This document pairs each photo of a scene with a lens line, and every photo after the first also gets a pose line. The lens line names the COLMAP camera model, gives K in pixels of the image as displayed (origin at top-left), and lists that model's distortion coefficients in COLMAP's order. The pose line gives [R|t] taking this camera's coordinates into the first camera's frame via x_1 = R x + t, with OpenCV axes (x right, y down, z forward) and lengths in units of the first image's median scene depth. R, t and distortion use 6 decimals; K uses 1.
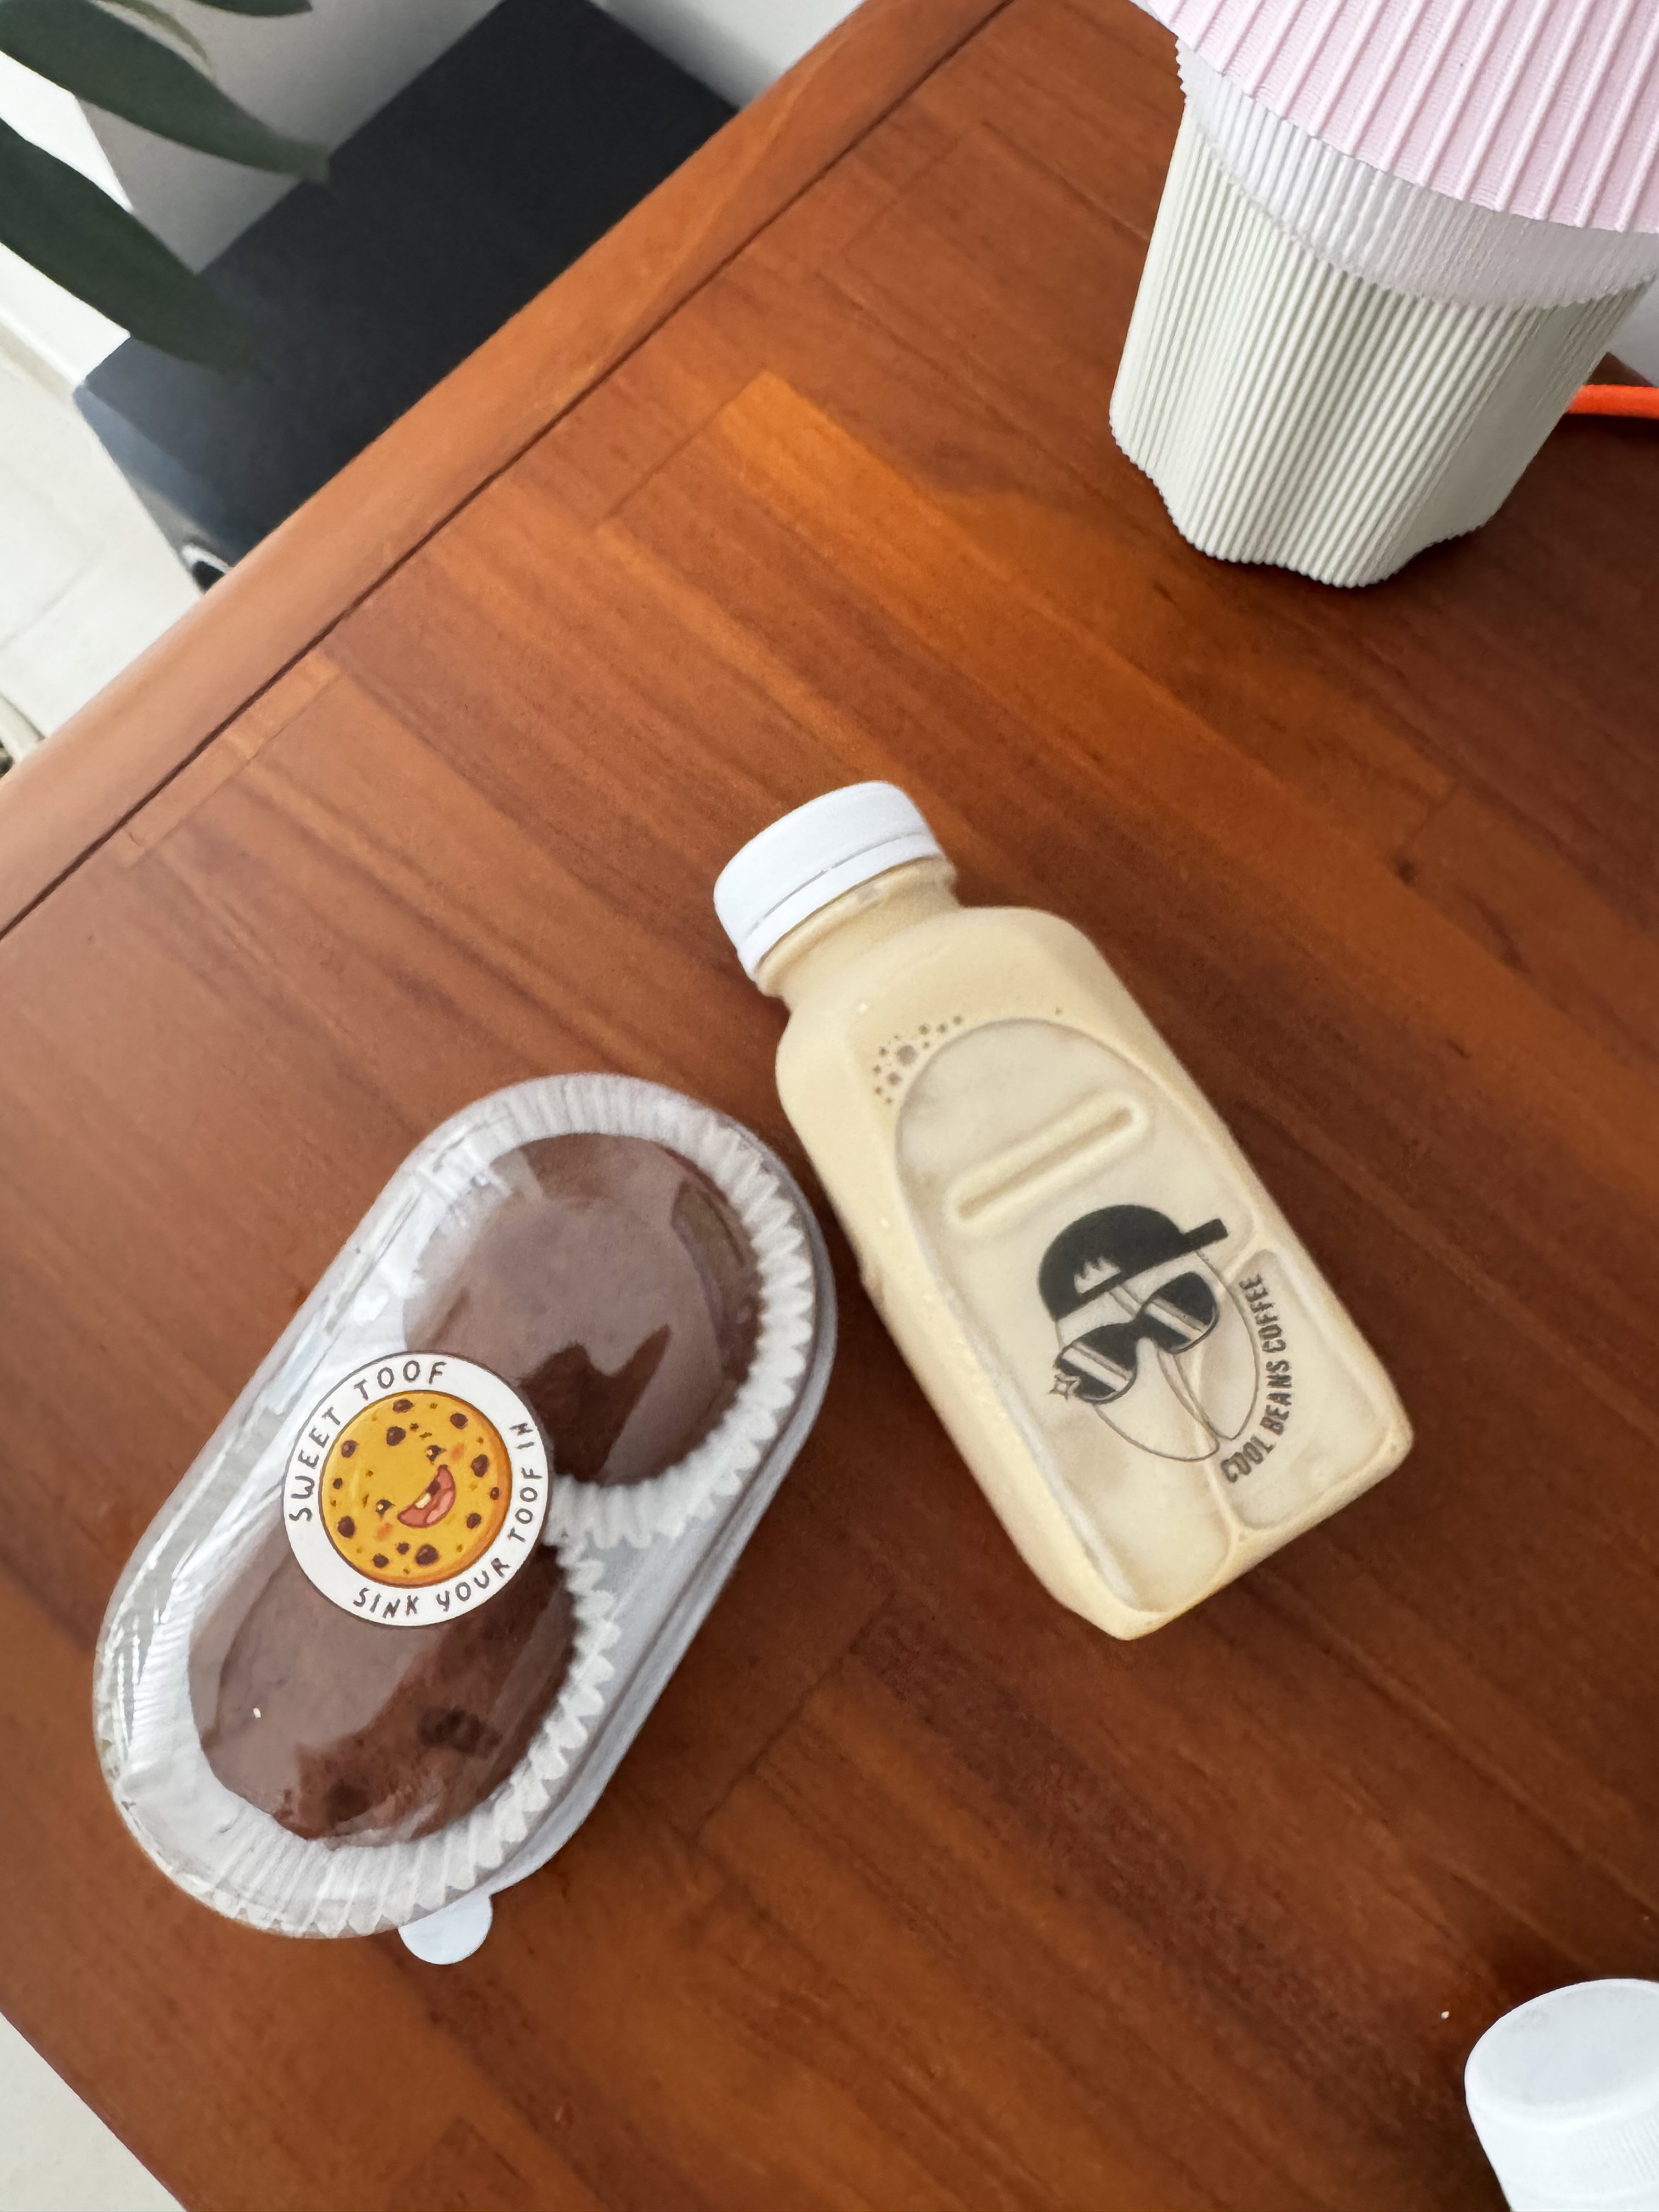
lens RADIAL K [[1540.0, 0, 829.5], [0, 1540.0, 1106.0], [0, 0, 1]] dist [0.006400, 0.002884]
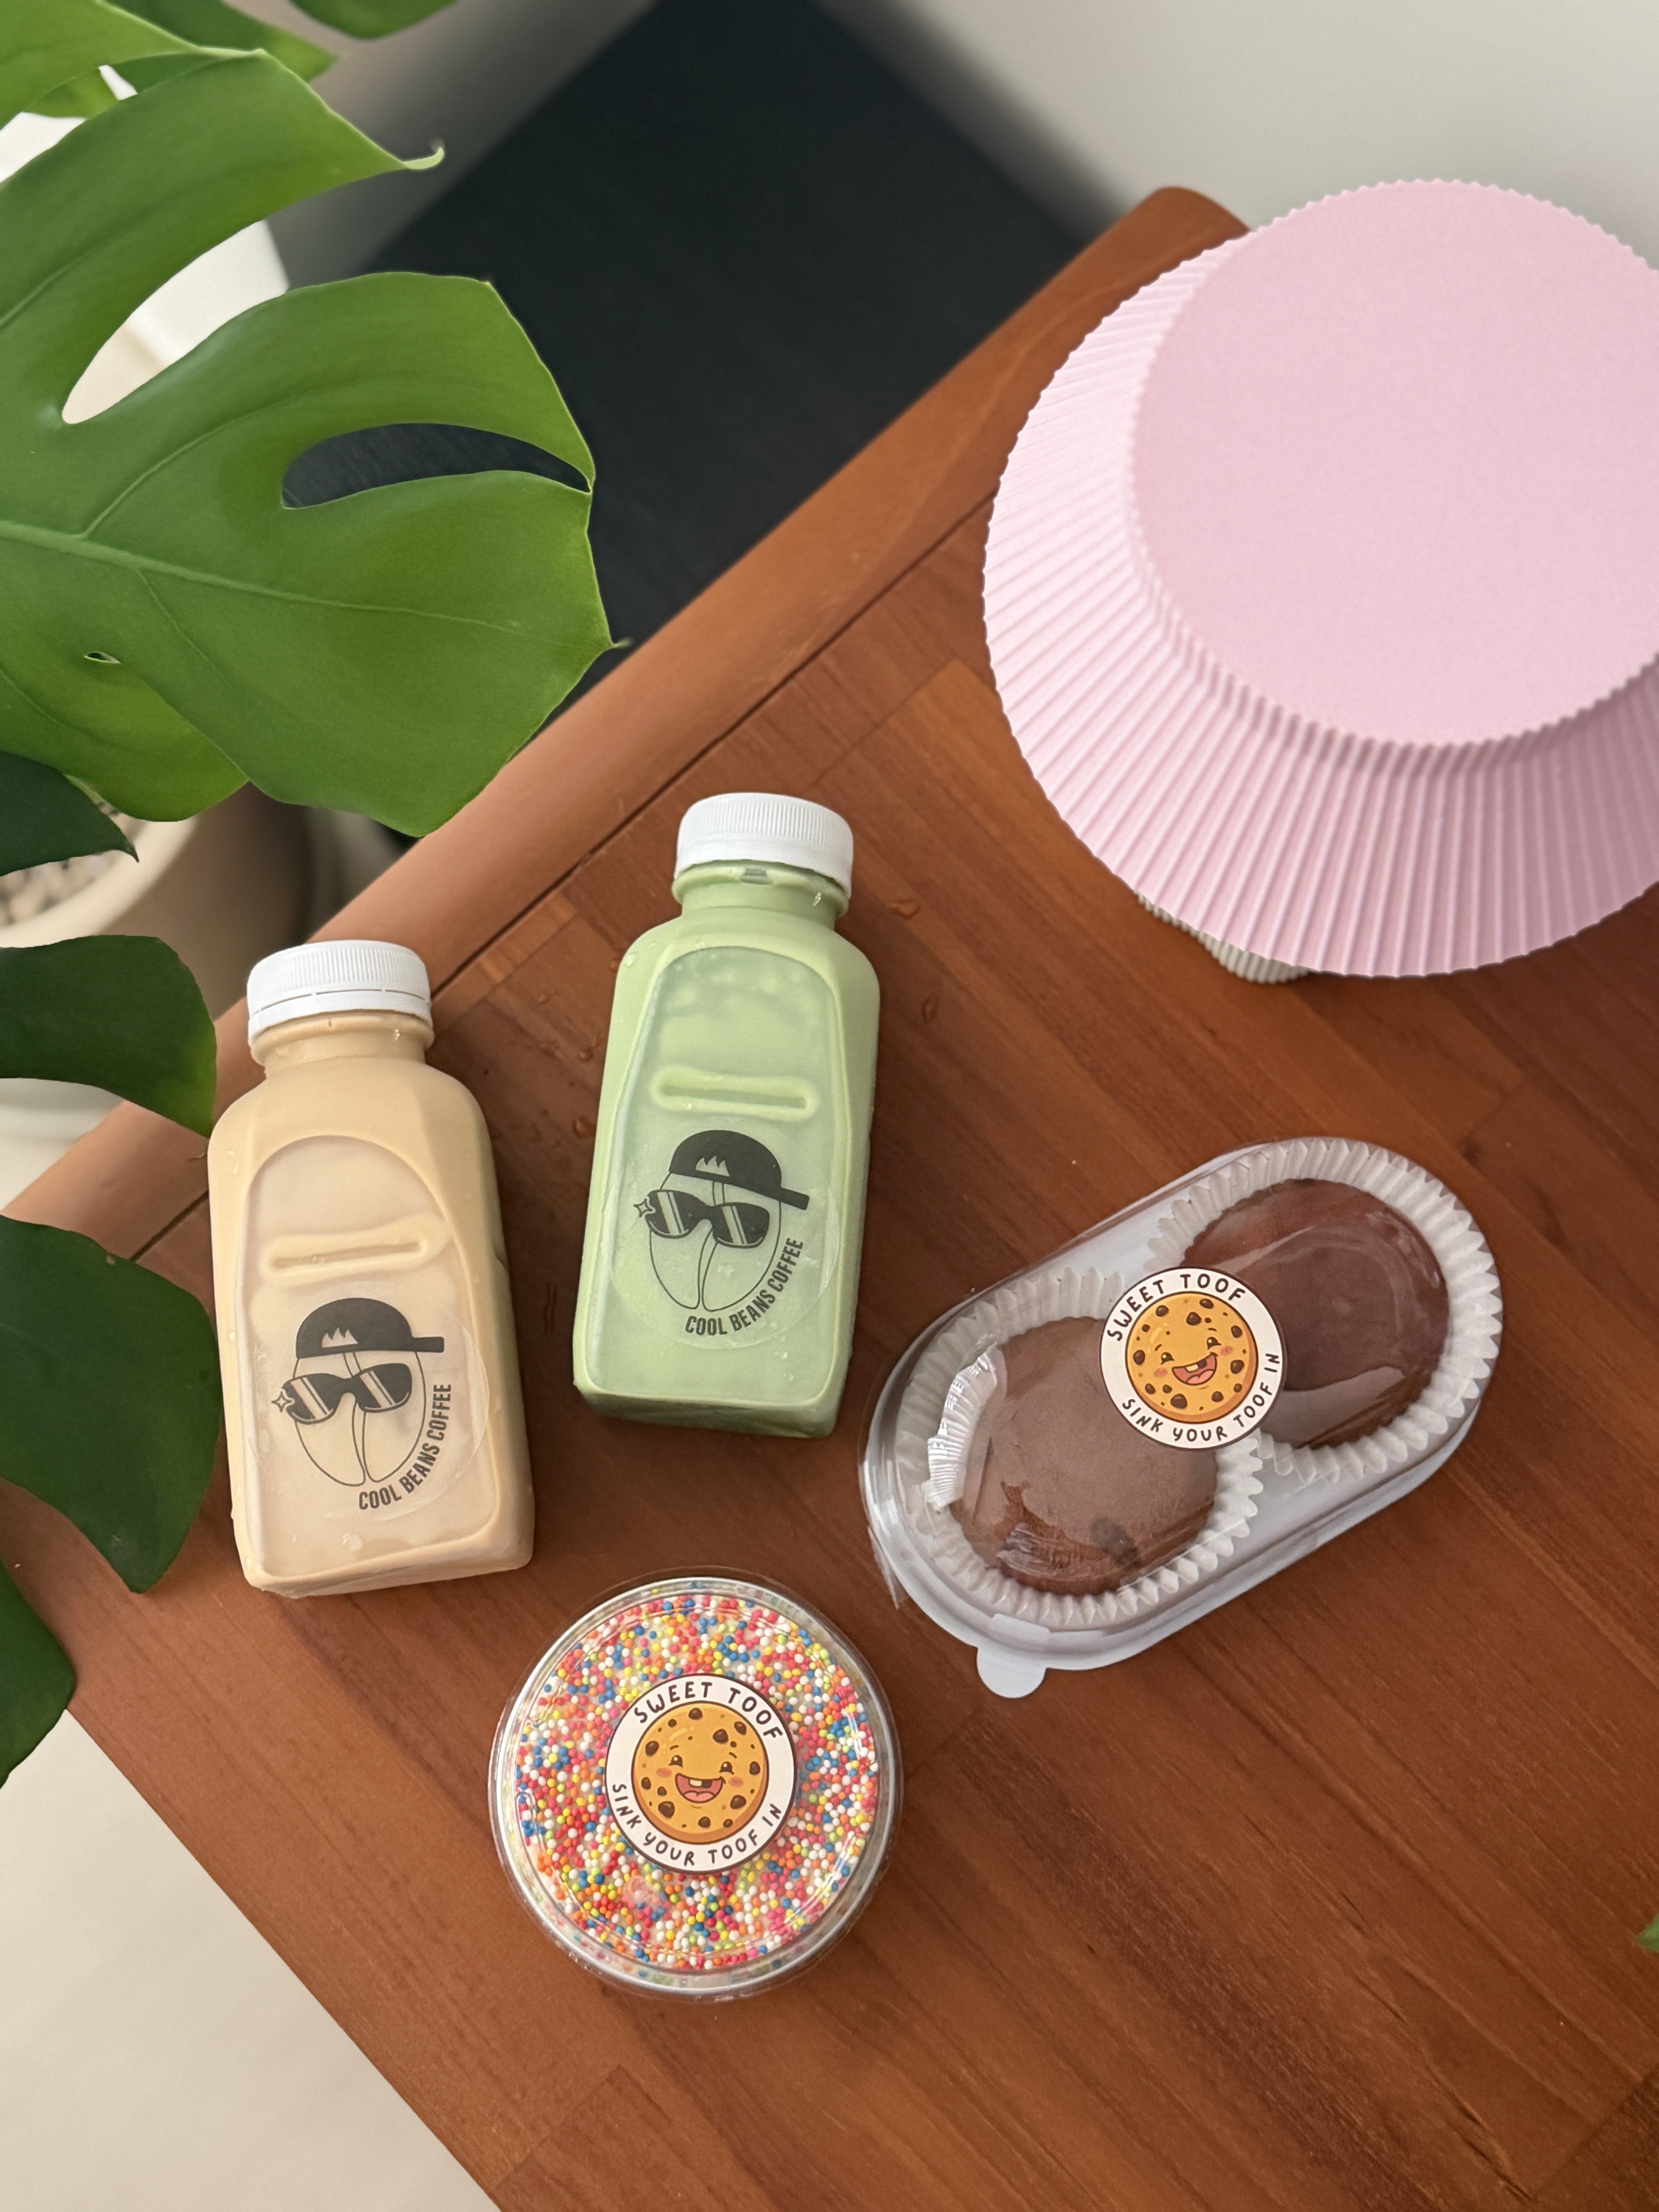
lens RADIAL K [[2833.0, 0, 829.5], [0, 2833.0, 1106.0], [0, 0, 1]] dist [0.103897, 0.002999]
pose [[0.995232, 0.077010, -0.059850, 0.021257], [-0.079761, 0.995797, -0.045026, -0.061215], [0.056131, 0.049585, 0.997191, -1.391730]]
